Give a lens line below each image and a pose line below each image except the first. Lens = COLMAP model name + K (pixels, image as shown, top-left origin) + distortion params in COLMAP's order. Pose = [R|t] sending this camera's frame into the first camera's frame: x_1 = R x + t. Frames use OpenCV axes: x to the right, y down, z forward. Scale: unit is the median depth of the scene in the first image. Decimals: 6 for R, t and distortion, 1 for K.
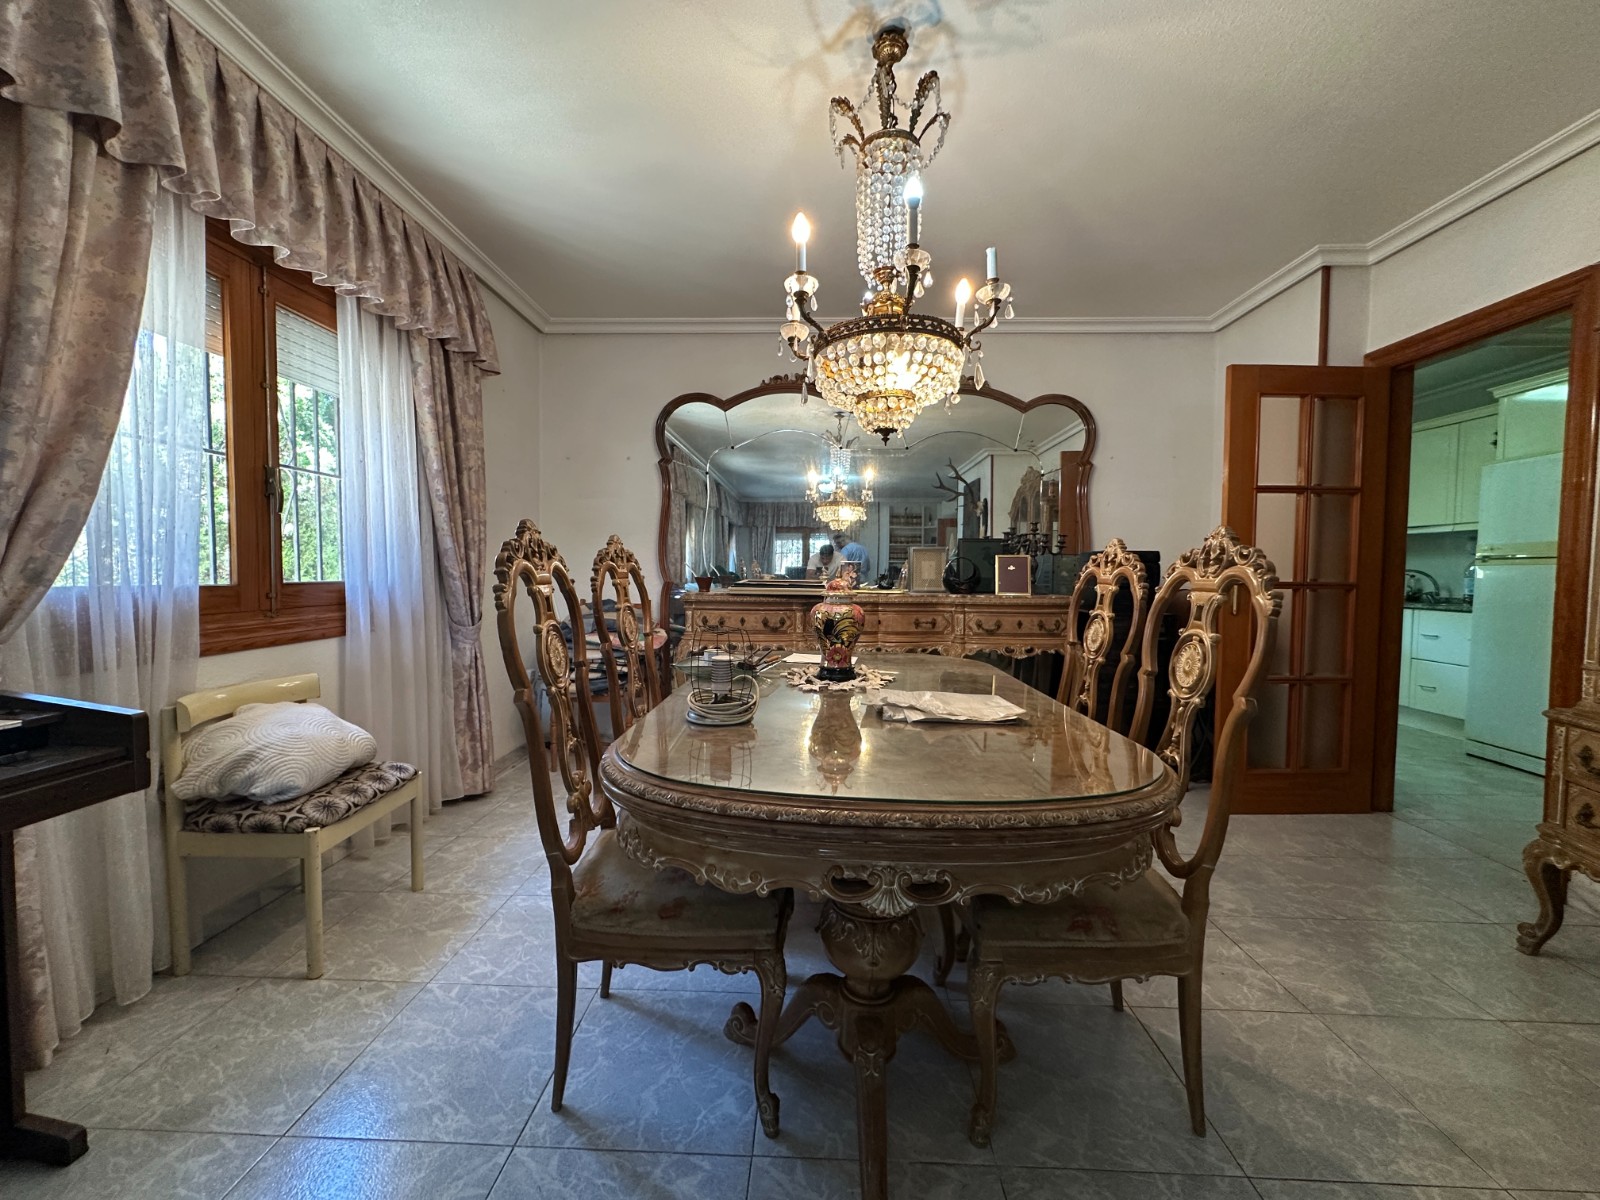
lens RADIAL K [[633.9, 0, 801.4], [0, 633.9, 596.8], [0, 0, 1]] dist [-0.000642, -0.000169]
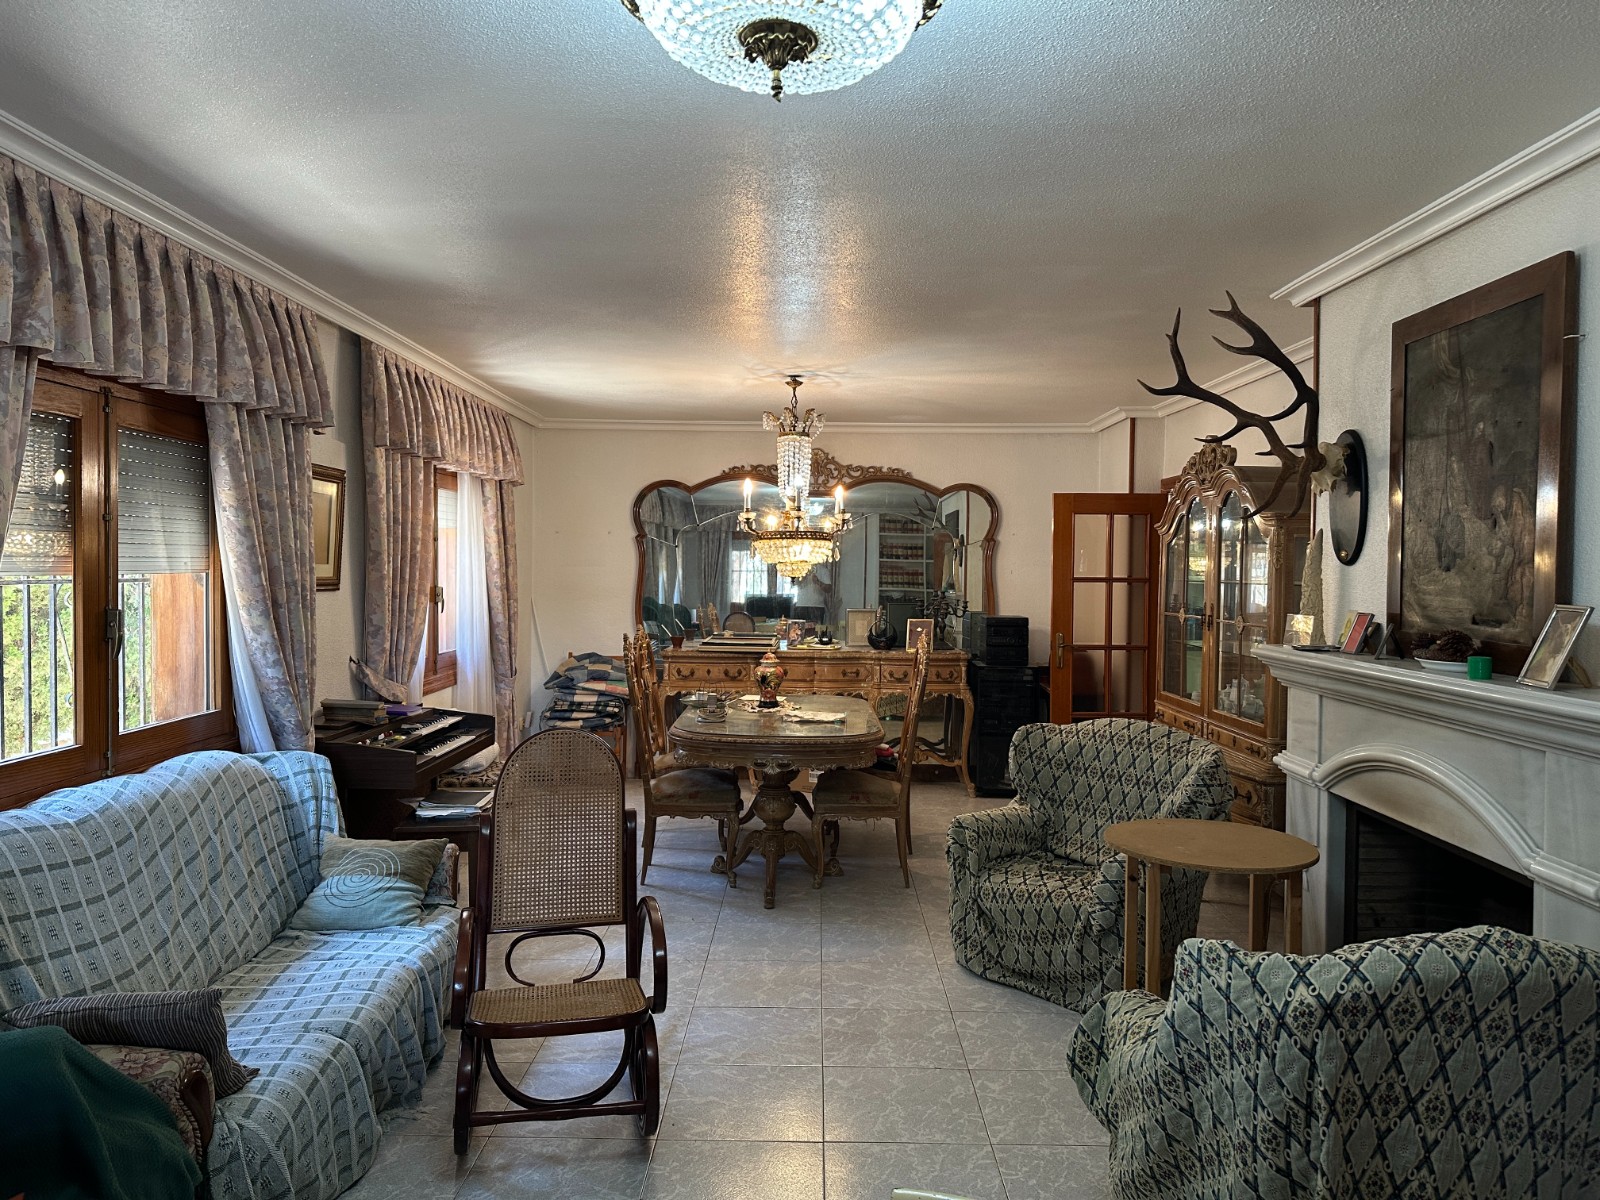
lens RADIAL K [[1115.5, 0, 800.0], [0, 1115.5, 600.0], [0, 0, 1]] dist [0.163246, 0.000058]
pose [[0.999759, 0.000236, 0.021968, 0.043822], [-0.000039, 0.999960, -0.008980, -0.088237], [-0.021969, 0.008977, 0.999718, -1.293206]]
